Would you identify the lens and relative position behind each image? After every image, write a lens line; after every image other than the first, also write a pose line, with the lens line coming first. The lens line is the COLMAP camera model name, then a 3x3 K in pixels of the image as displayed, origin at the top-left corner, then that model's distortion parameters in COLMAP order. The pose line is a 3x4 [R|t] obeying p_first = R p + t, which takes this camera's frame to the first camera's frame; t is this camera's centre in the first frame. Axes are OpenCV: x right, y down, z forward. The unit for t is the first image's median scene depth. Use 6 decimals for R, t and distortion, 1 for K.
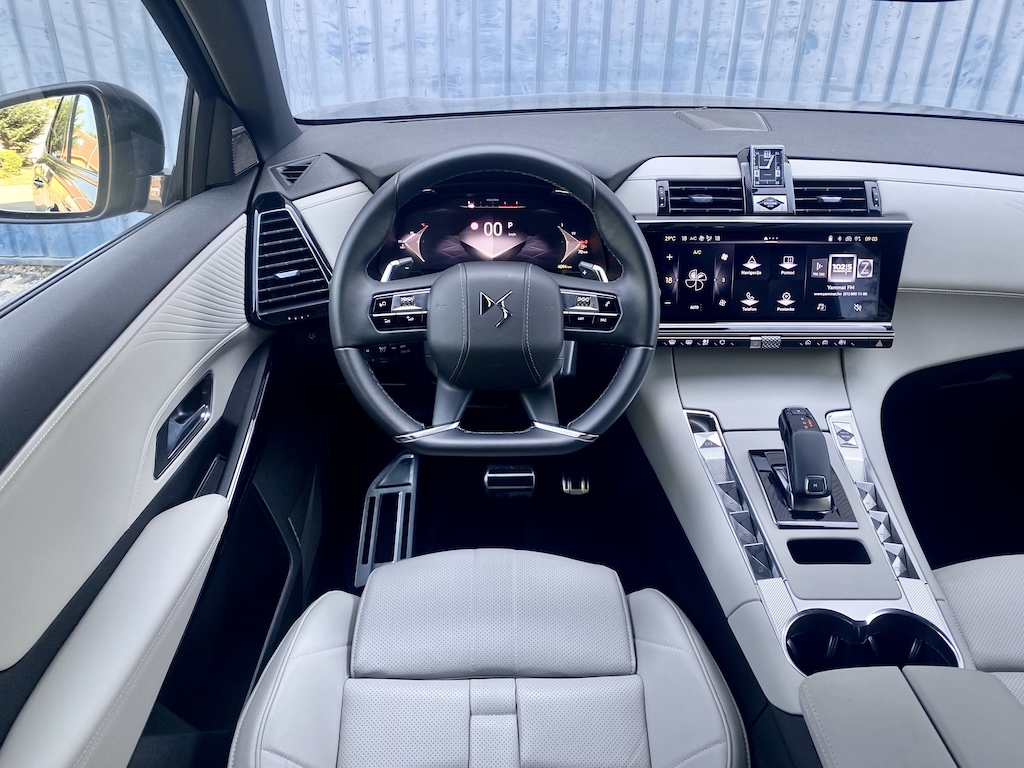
lens RADIAL K [[759.4, 0, 510.9], [0, 759.4, 387.1], [0, 0, 1]] dist [0.031816, -0.057030]
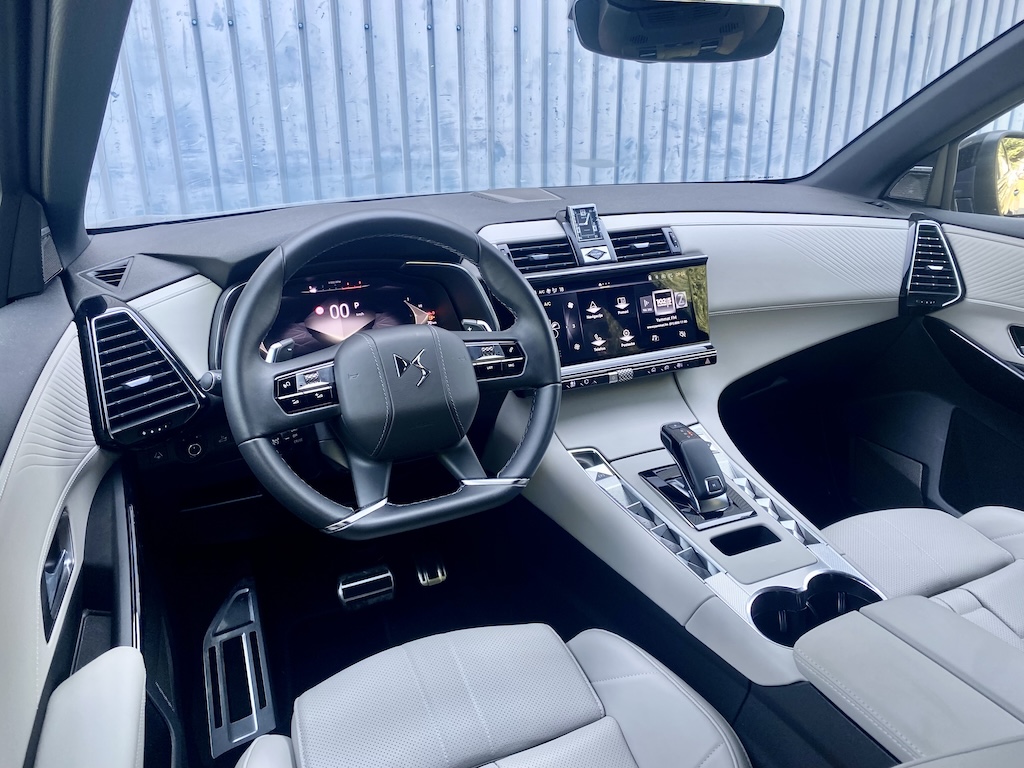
lens RADIAL K [[770.9, 0, 515.5], [0, 770.9, 382.0], [0, 0, 1]] dist [0.023456, -0.060438]
pose [[0.916301, -0.160963, 0.366721, -0.206676], [0.216623, 0.969365, -0.115783, 0.043938], [-0.336850, 0.185532, 0.923098, 0.038606]]
